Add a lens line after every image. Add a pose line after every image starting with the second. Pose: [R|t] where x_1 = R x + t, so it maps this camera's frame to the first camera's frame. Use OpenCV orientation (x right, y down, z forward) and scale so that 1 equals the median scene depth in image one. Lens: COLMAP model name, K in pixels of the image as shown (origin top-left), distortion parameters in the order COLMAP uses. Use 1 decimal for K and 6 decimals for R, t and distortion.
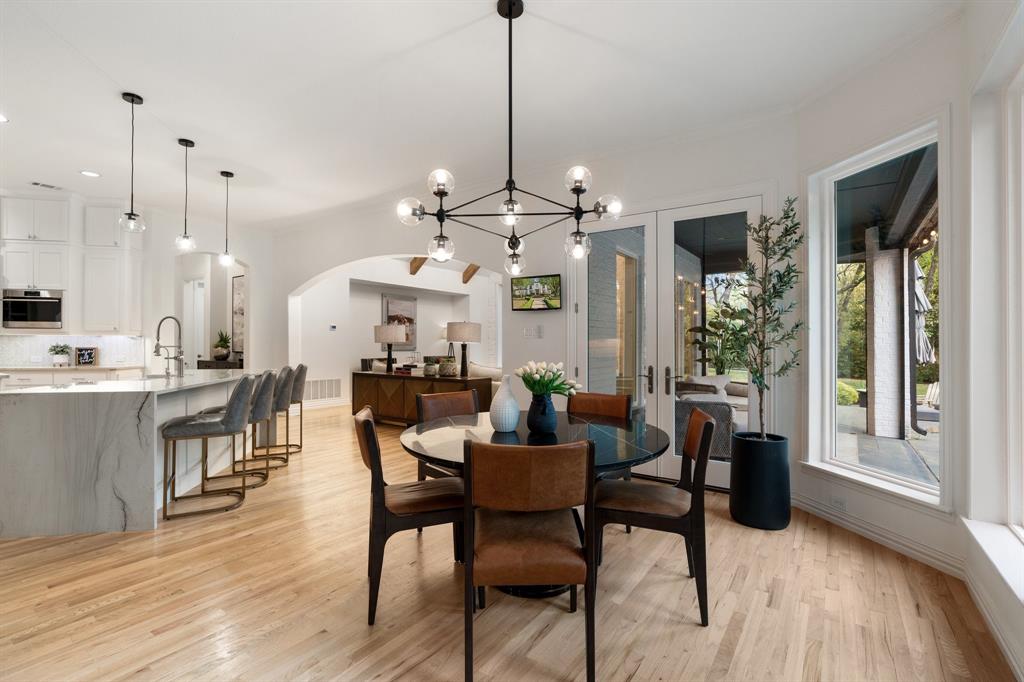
lens RADIAL K [[453.6, 0, 506.2], [0, 453.6, 330.9], [0, 0, 1]] dist [-0.003562, -0.000465]
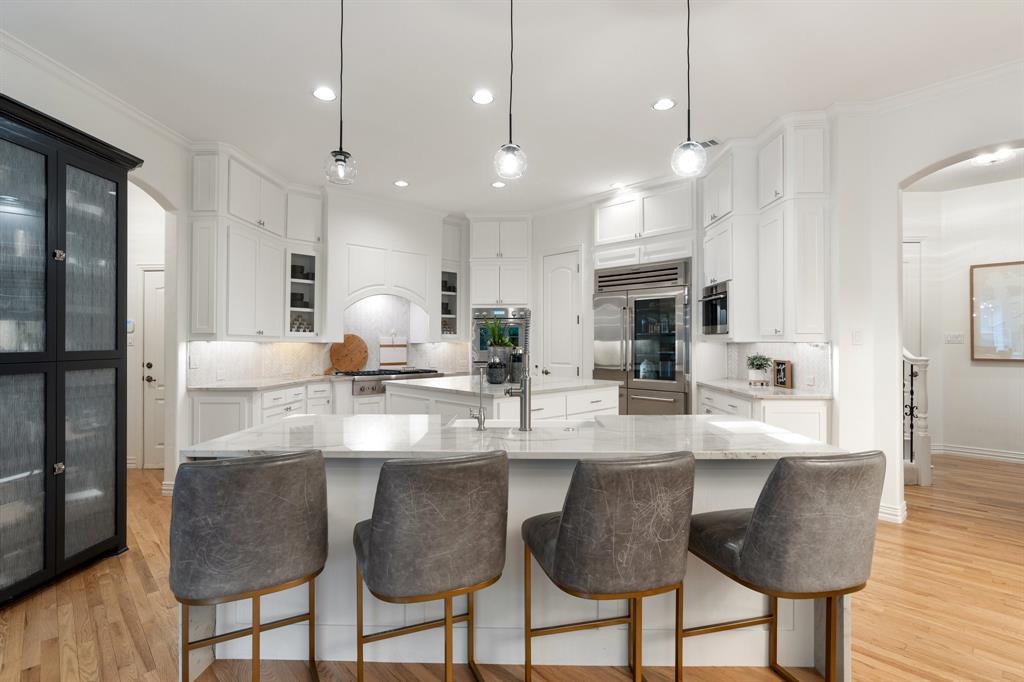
lens RADIAL K [[503.9, 0, 509.9], [0, 503.9, 341.0], [0, 0, 1]] dist [-0.001787, -0.000542]
pose [[-0.223938, -0.001437, -0.974602, -0.105715], [0.005477, 0.999981, -0.002733, 0.007656], [0.974588, -0.005950, -0.223926, 0.788567]]
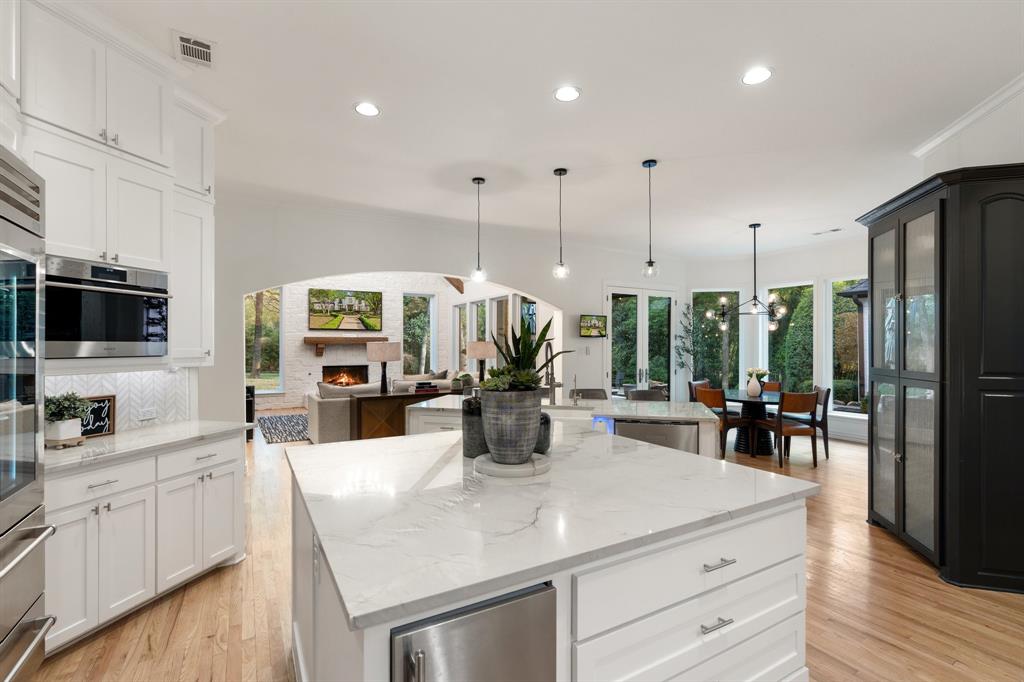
lens RADIAL K [[453.6, 0, 506.5], [0, 453.6, 339.1], [0, 0, 1]] dist [-0.003562, -0.000465]
pose [[0.449580, 0.009517, 0.893189, -1.177210], [-0.002637, 0.999953, -0.009327, -0.017722], [-0.893236, 0.001838, 0.449584, 0.451230]]
